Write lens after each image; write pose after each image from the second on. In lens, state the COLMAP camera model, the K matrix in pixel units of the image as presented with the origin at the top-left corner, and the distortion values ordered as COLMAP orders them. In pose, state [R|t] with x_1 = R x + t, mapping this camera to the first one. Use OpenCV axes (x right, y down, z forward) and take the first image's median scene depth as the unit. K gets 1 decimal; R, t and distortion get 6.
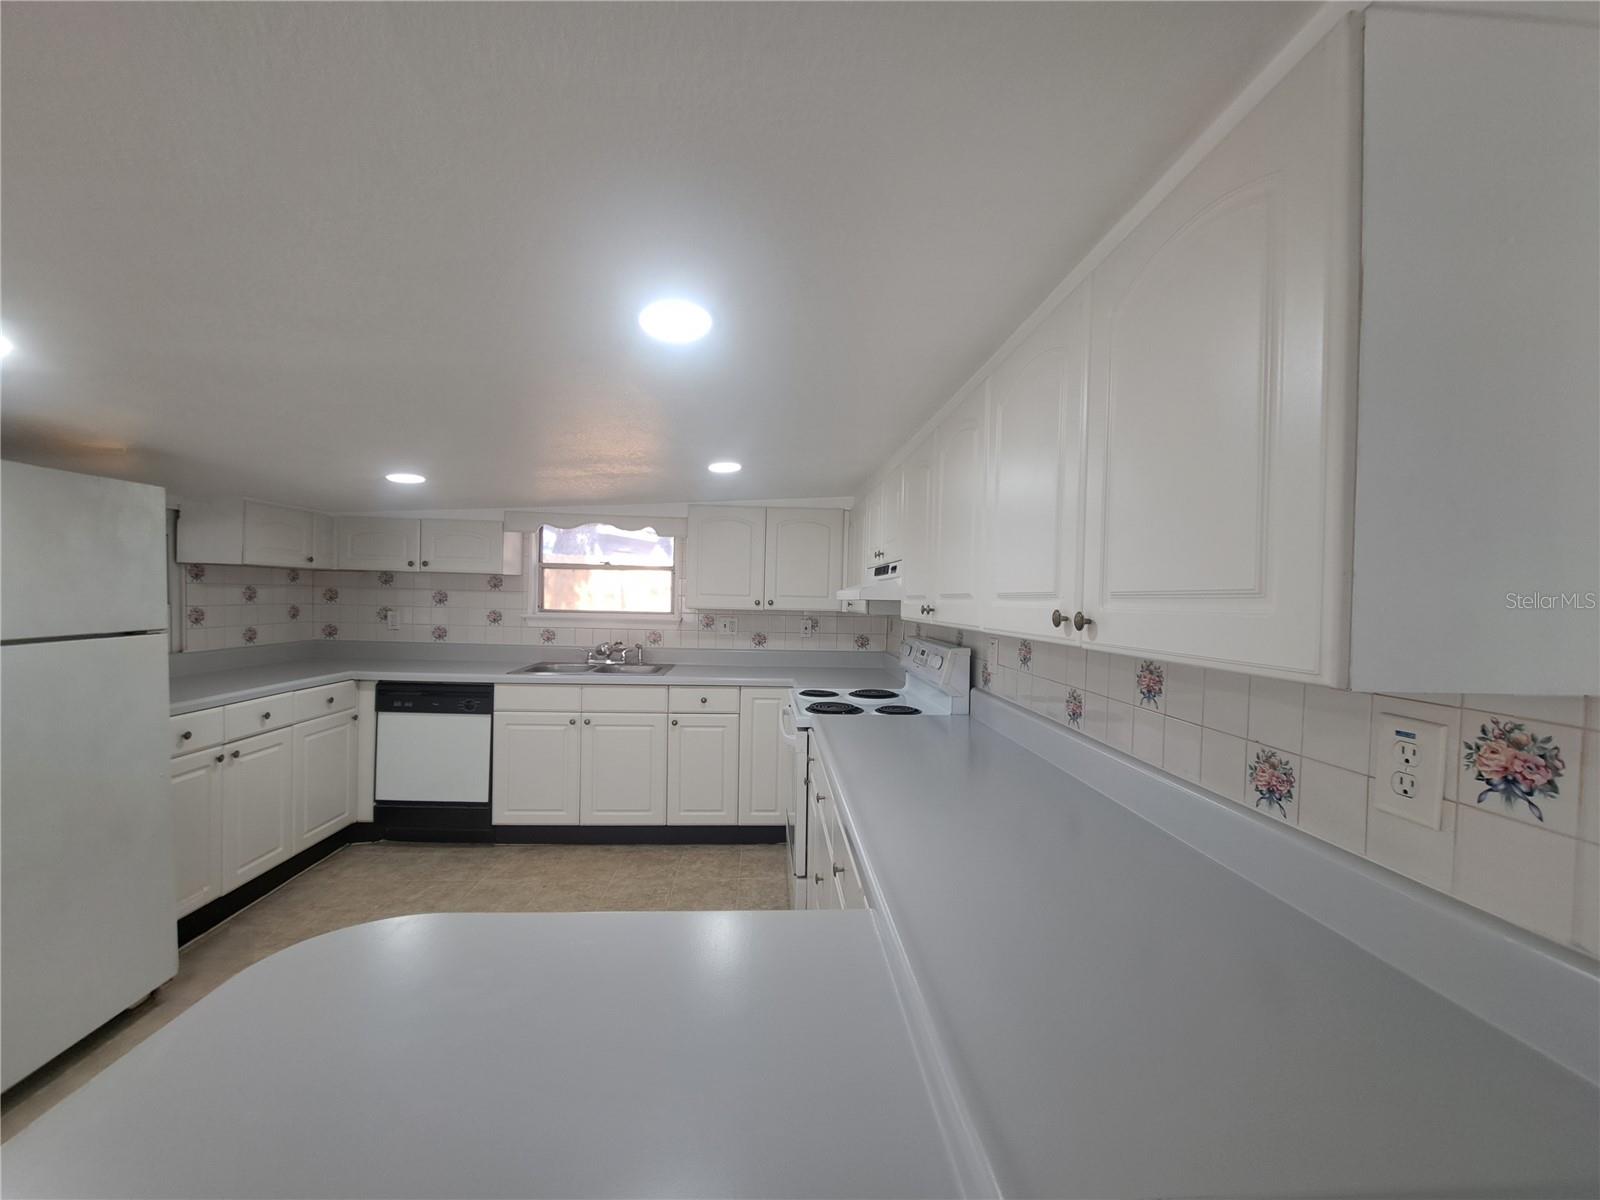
lens RADIAL K [[637.2, 0, 800.0], [0, 637.2, 600.0], [0, 0, 1]] dist [-0.001631, -0.005232]
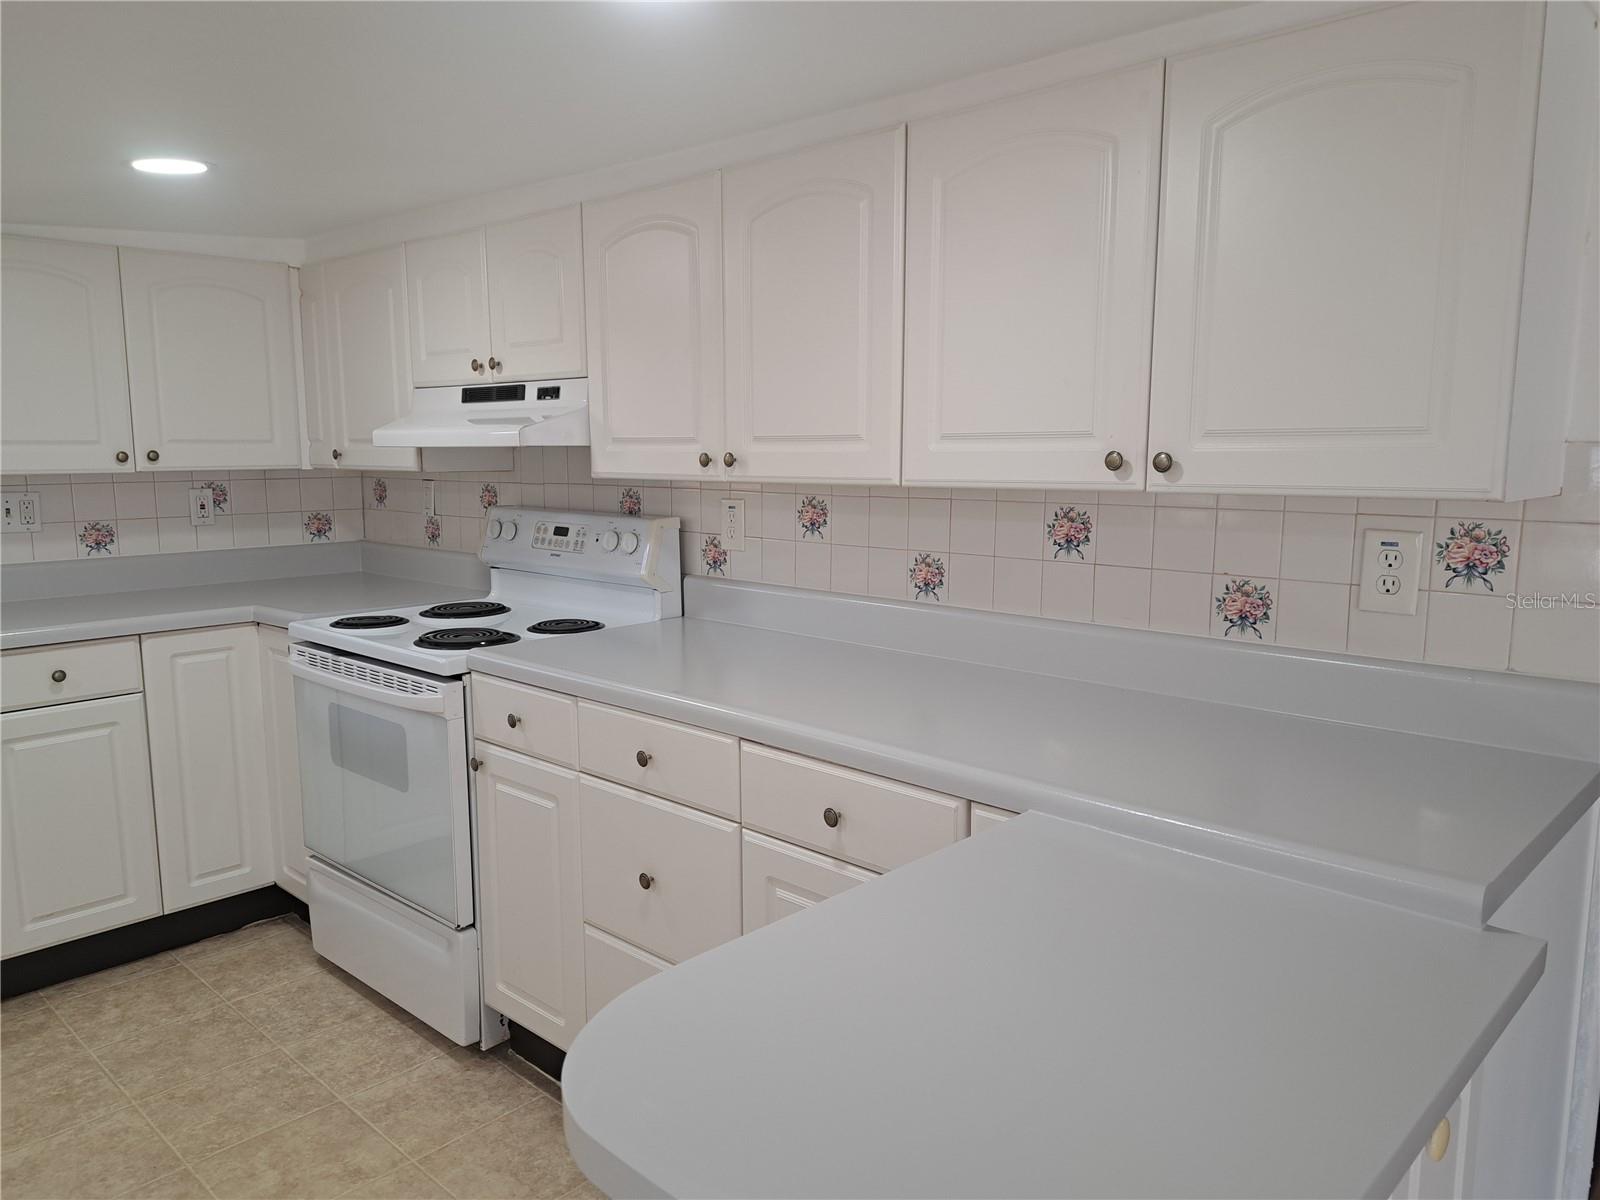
lens RADIAL K [[1156.0, 0, 800.0], [0, 1156.0, 600.0], [0, 0, 1]] dist [0.047078, -0.005129]
pose [[0.727389, -0.118518, 0.675913, -1.055591], [0.022701, 0.988589, 0.148915, -0.031544], [-0.685850, -0.092975, 0.721780, 0.108129]]
